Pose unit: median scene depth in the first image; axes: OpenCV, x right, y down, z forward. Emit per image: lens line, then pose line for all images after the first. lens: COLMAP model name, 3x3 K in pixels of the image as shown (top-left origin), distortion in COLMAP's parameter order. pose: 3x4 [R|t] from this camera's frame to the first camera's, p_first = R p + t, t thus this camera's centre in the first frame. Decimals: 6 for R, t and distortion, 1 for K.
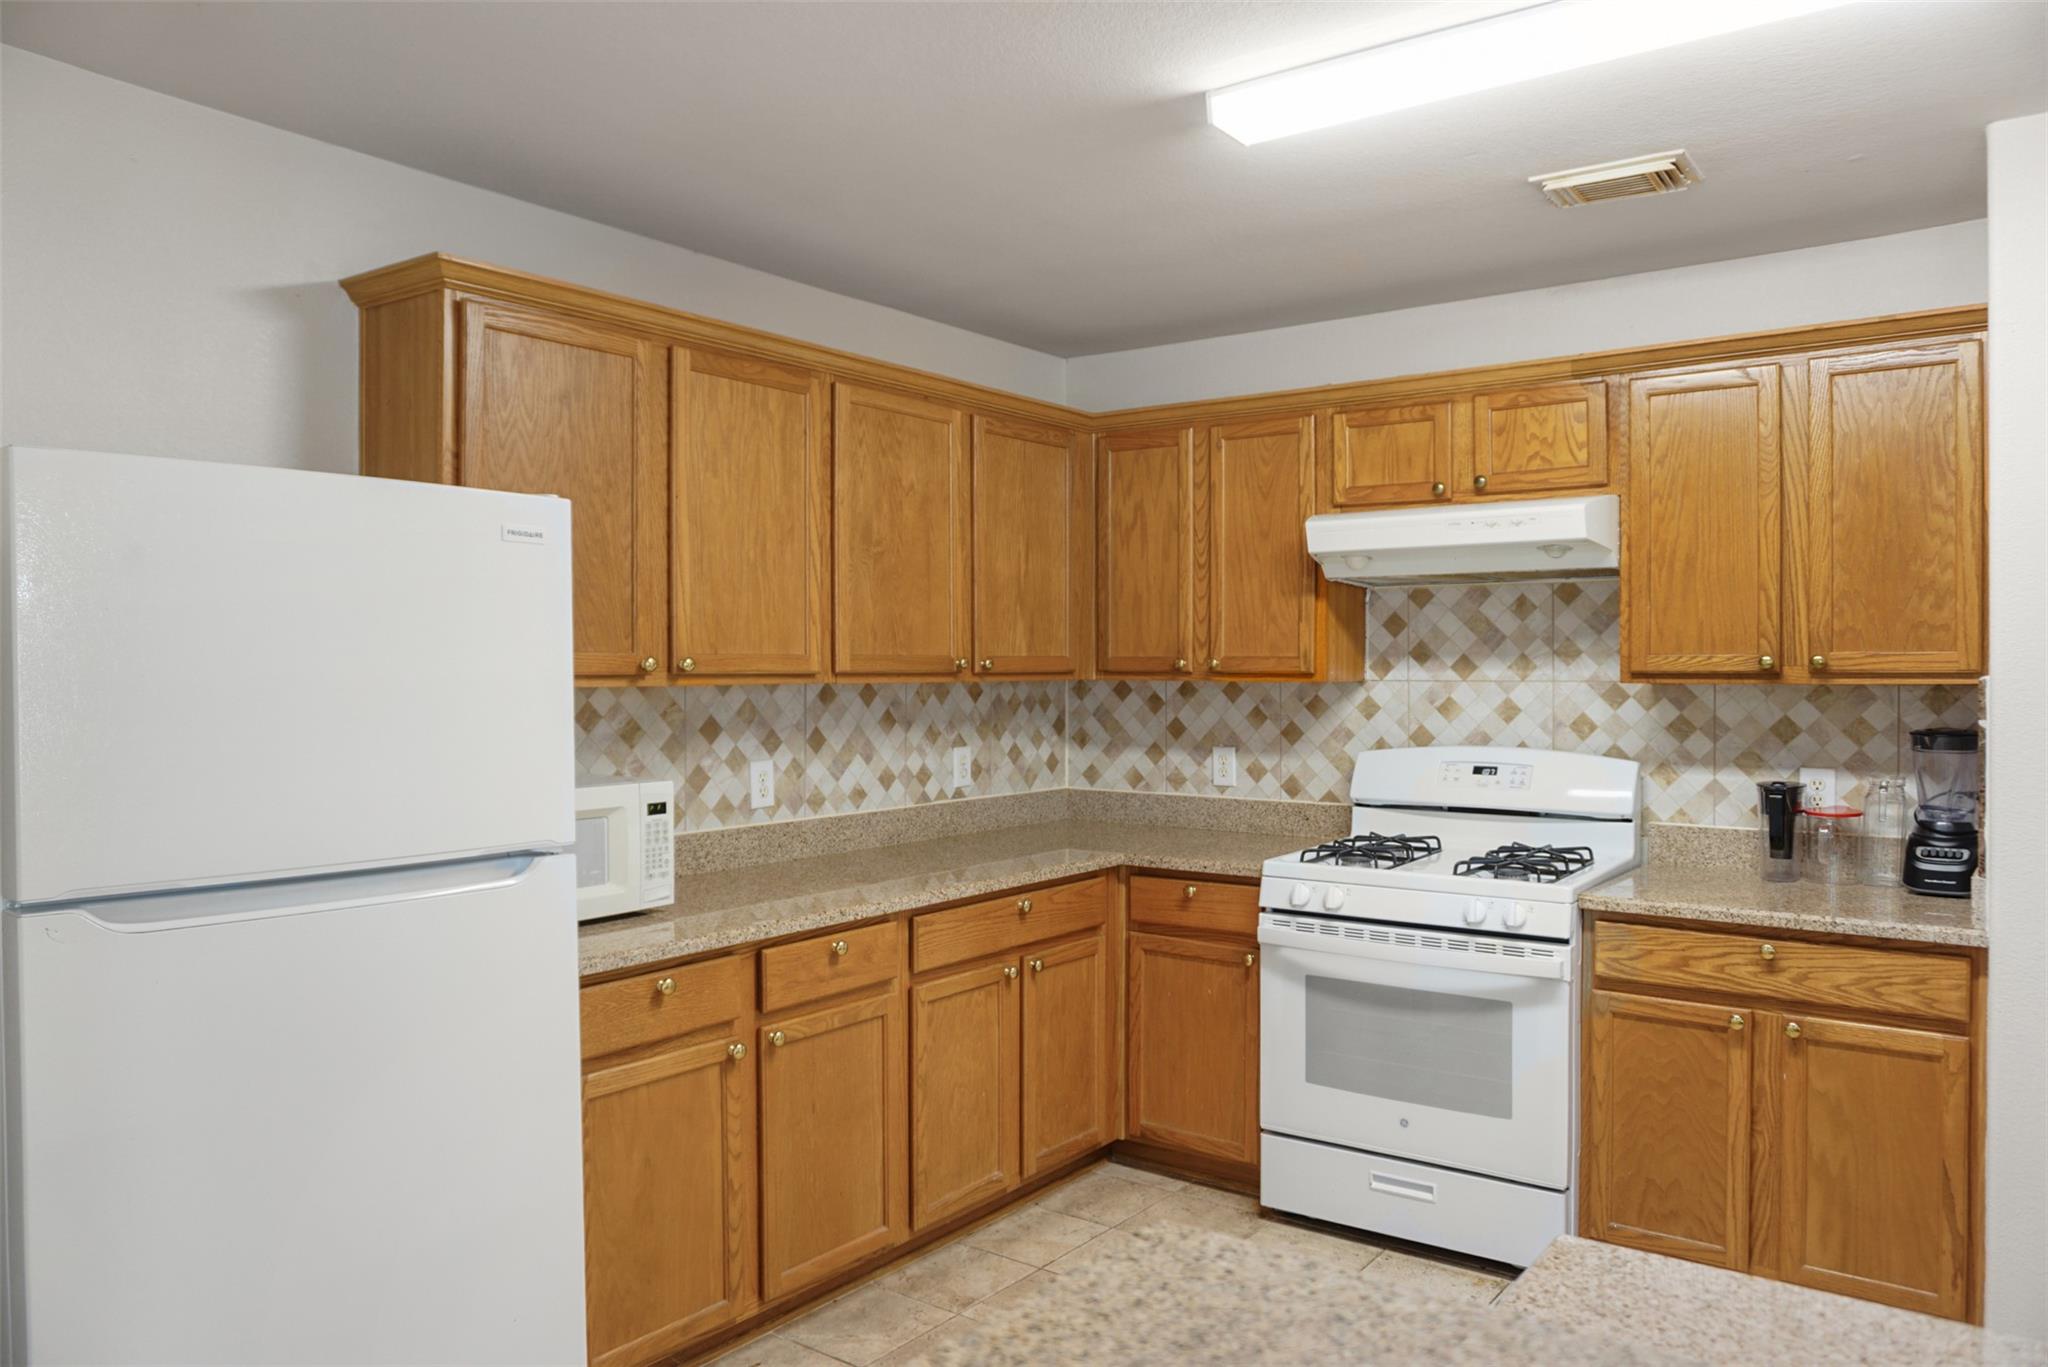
lens RADIAL K [[1417.7, 0, 1024.0], [0, 1417.7, 683.5], [0, 0, 1]] dist [-0.034462, 0.007538]
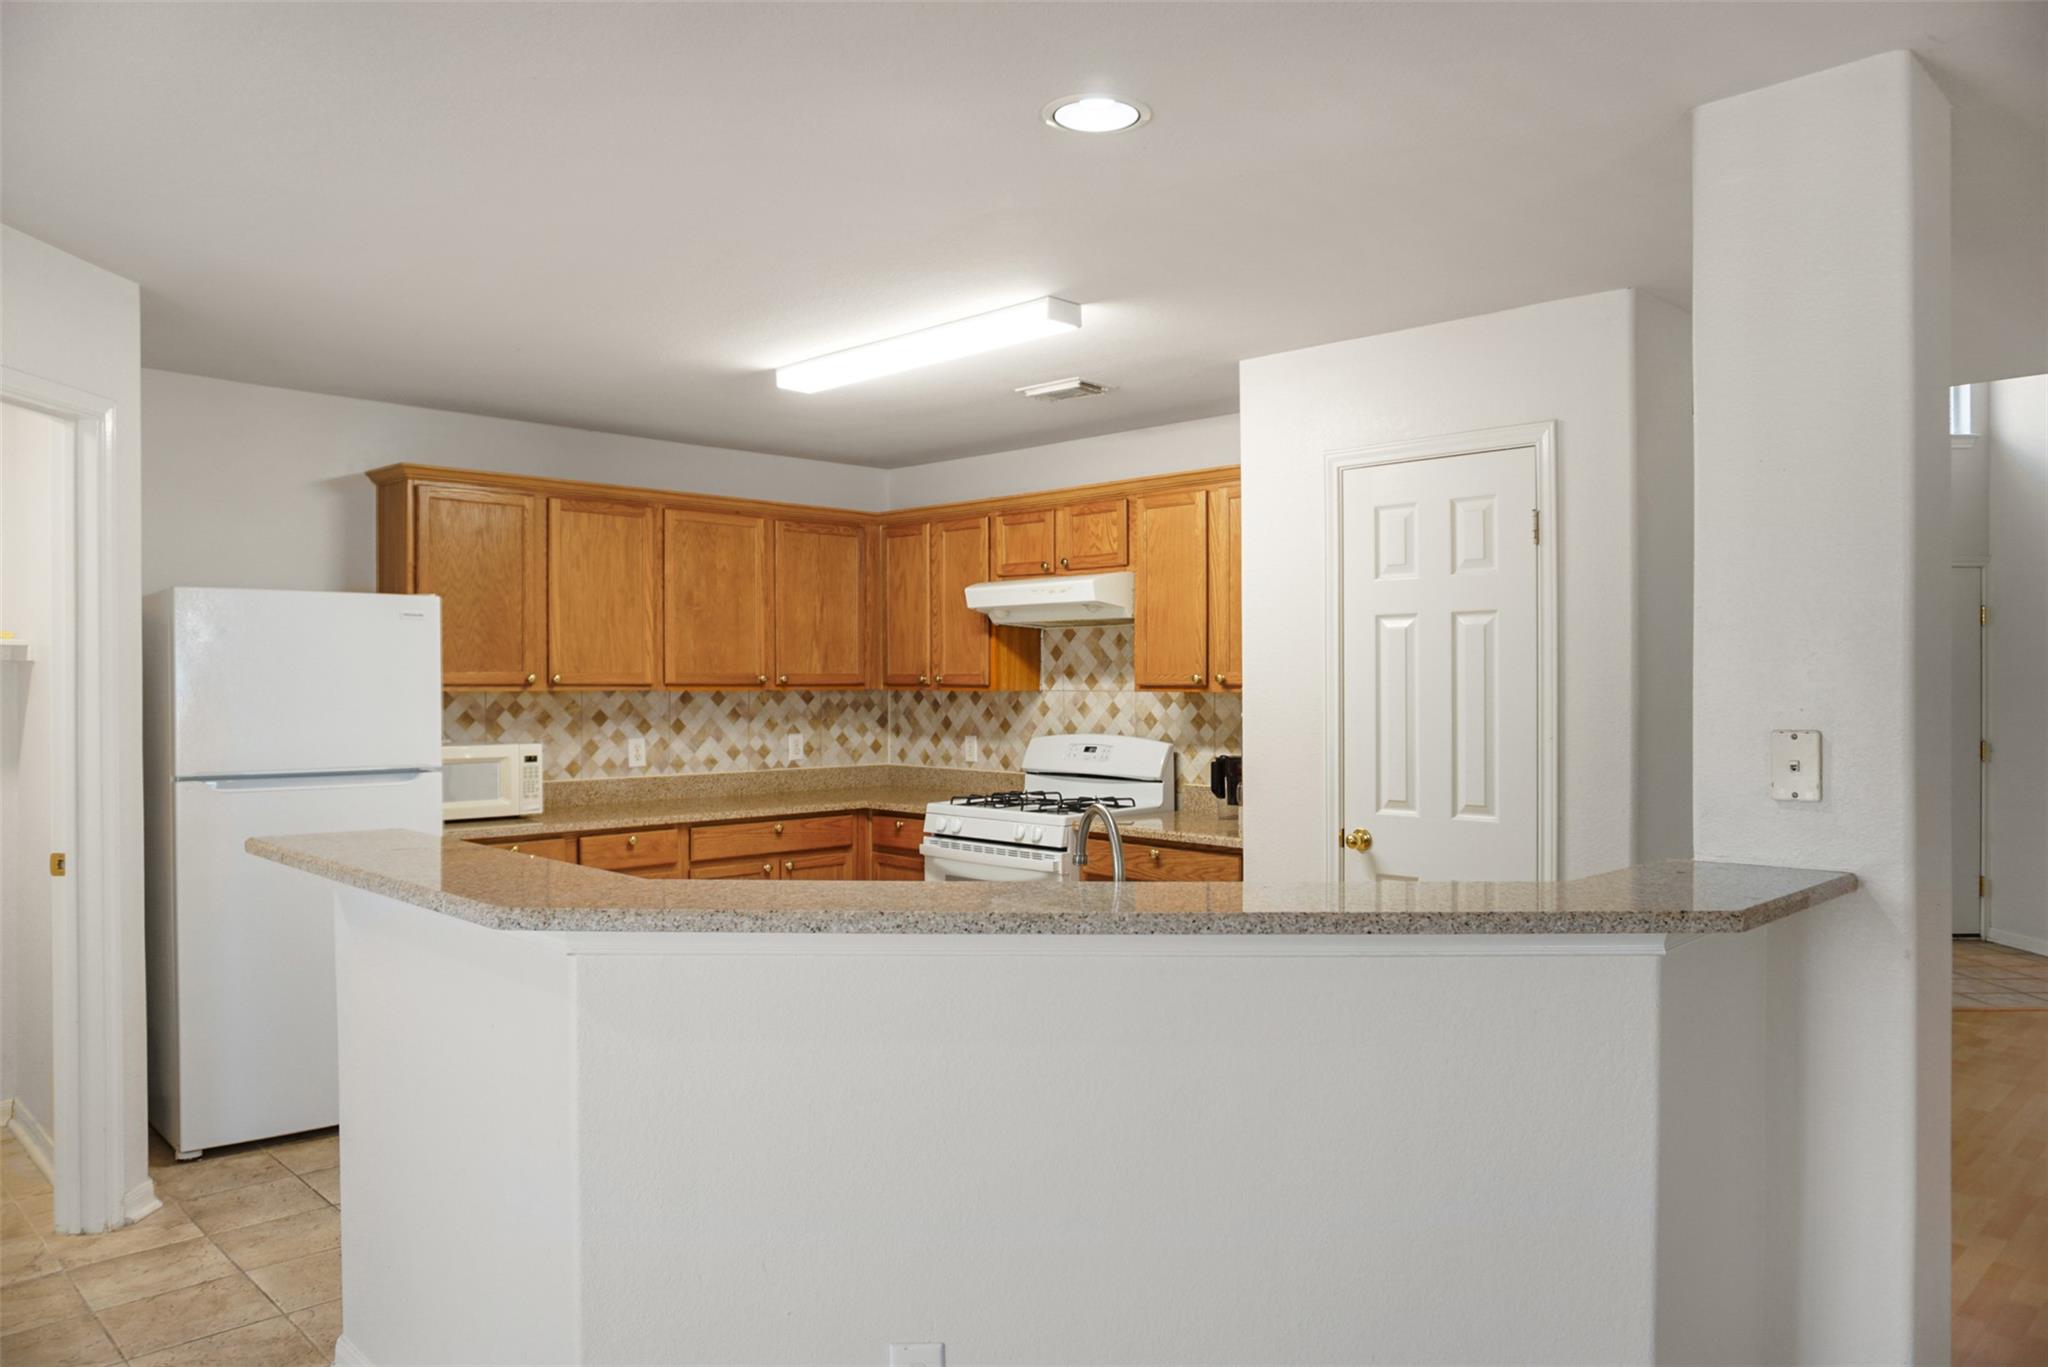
lens RADIAL K [[1383.7, 0, 1003.2], [0, 1383.7, 707.5], [0, 0, 1]] dist [-0.052607, 0.040451]
pose [[0.987394, 0.005110, -0.158200, 0.485268], [-0.004045, 0.999967, 0.007057, 0.006456], [0.158231, -0.006328, 0.987382, -0.502461]]
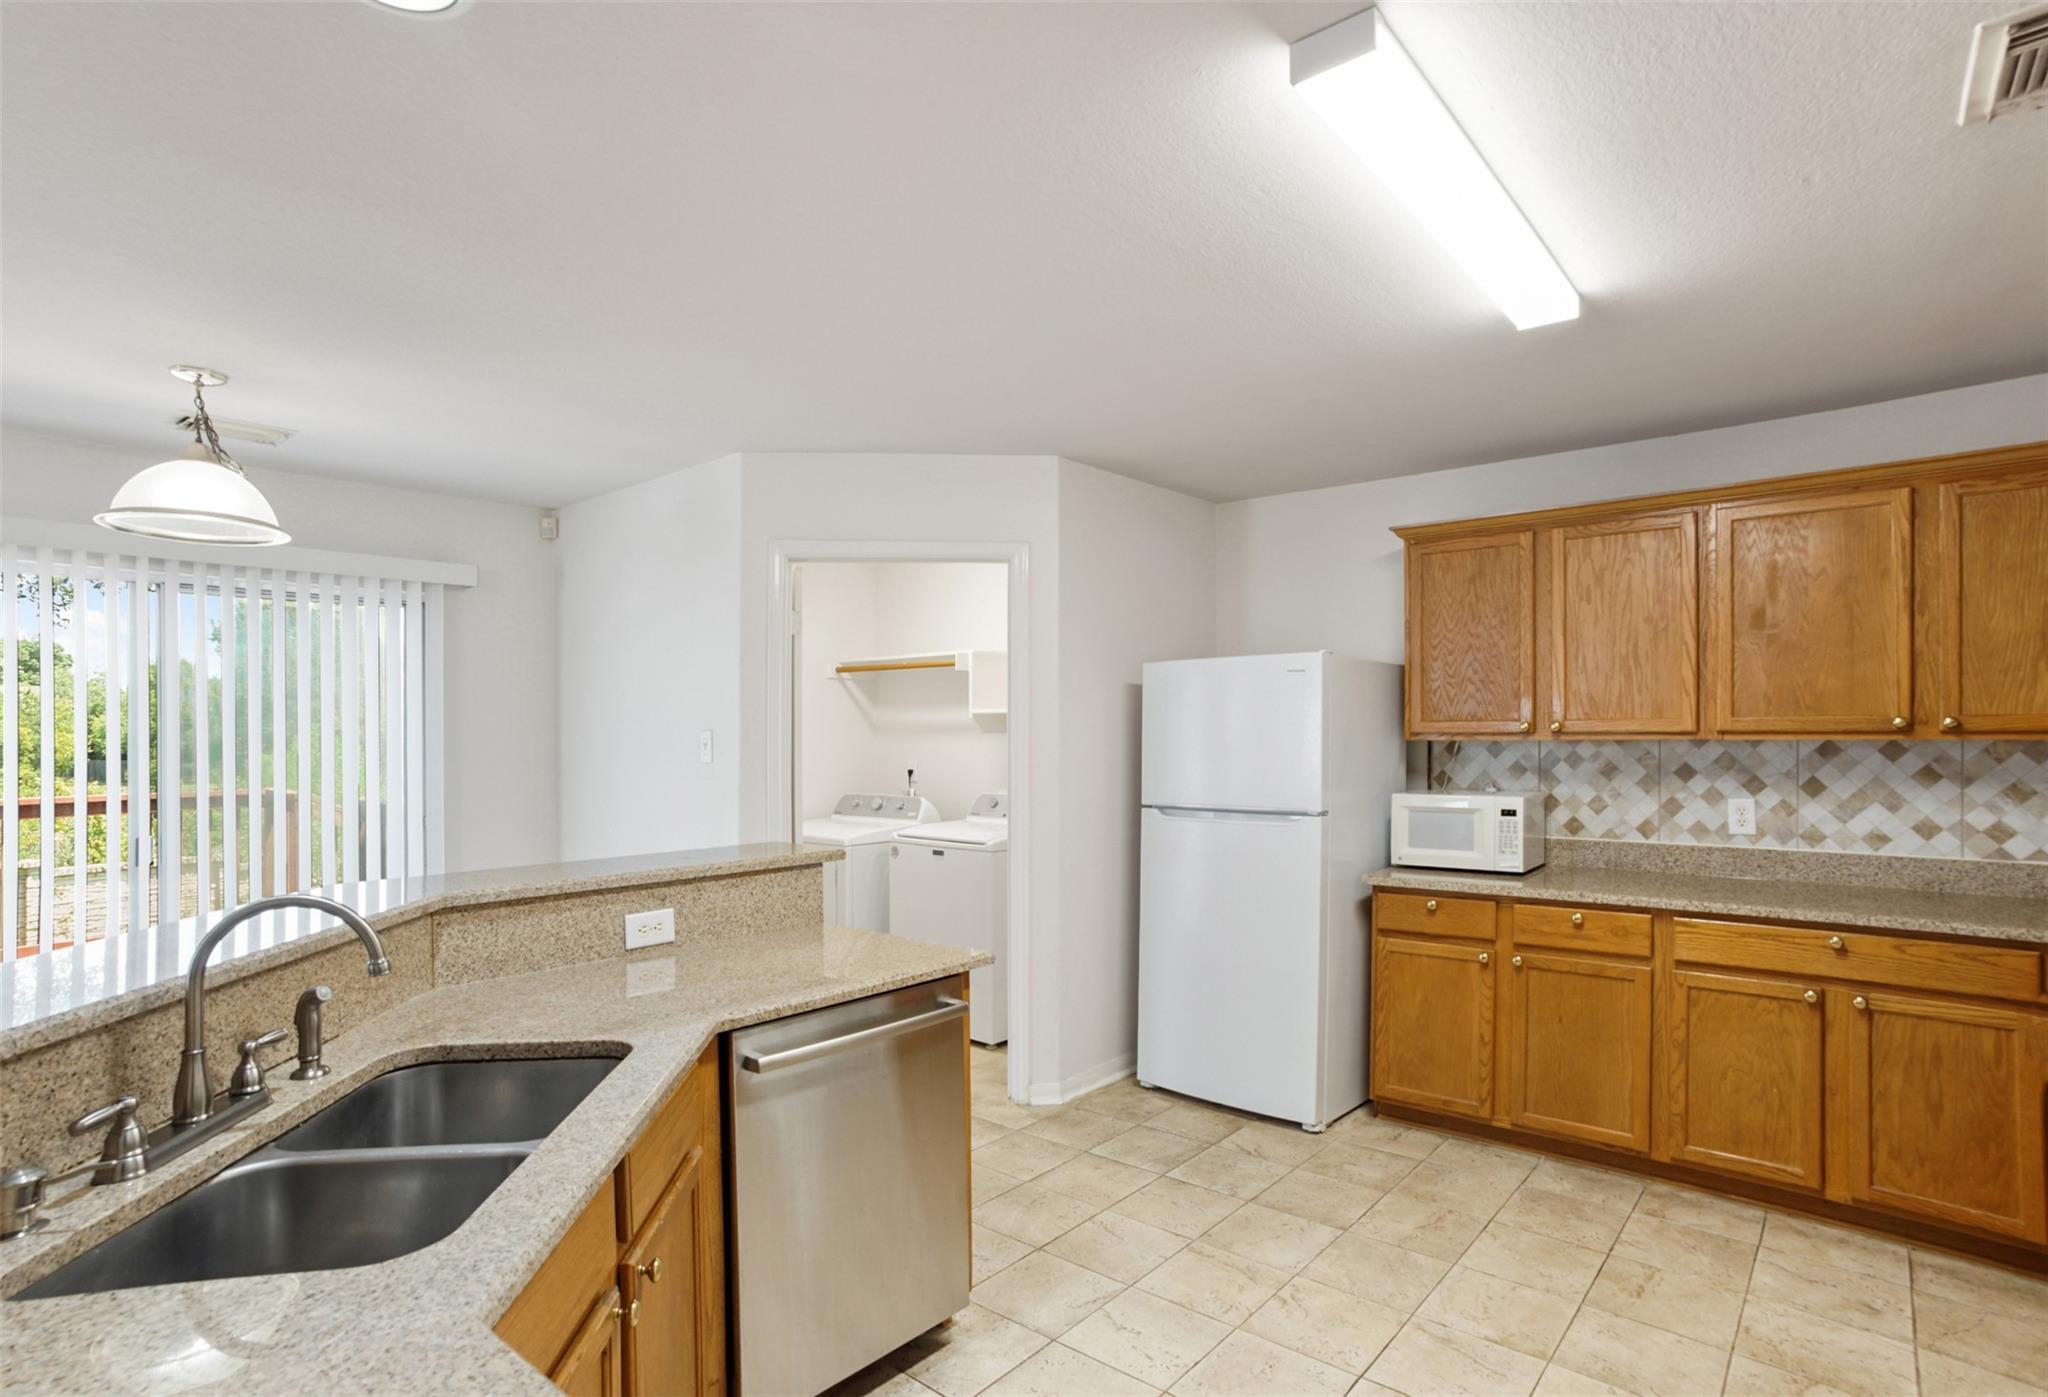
lens RADIAL K [[1033.3, 0, 1072.9], [0, 1033.3, 735.8], [0, 0, 1]] dist [-0.086497, 0.071179]
pose [[-0.031477, 0.002875, -0.999500, 0.772686], [-0.005074, 0.999983, 0.003036, -0.003383], [0.999492, 0.005167, -0.031462, 0.413311]]
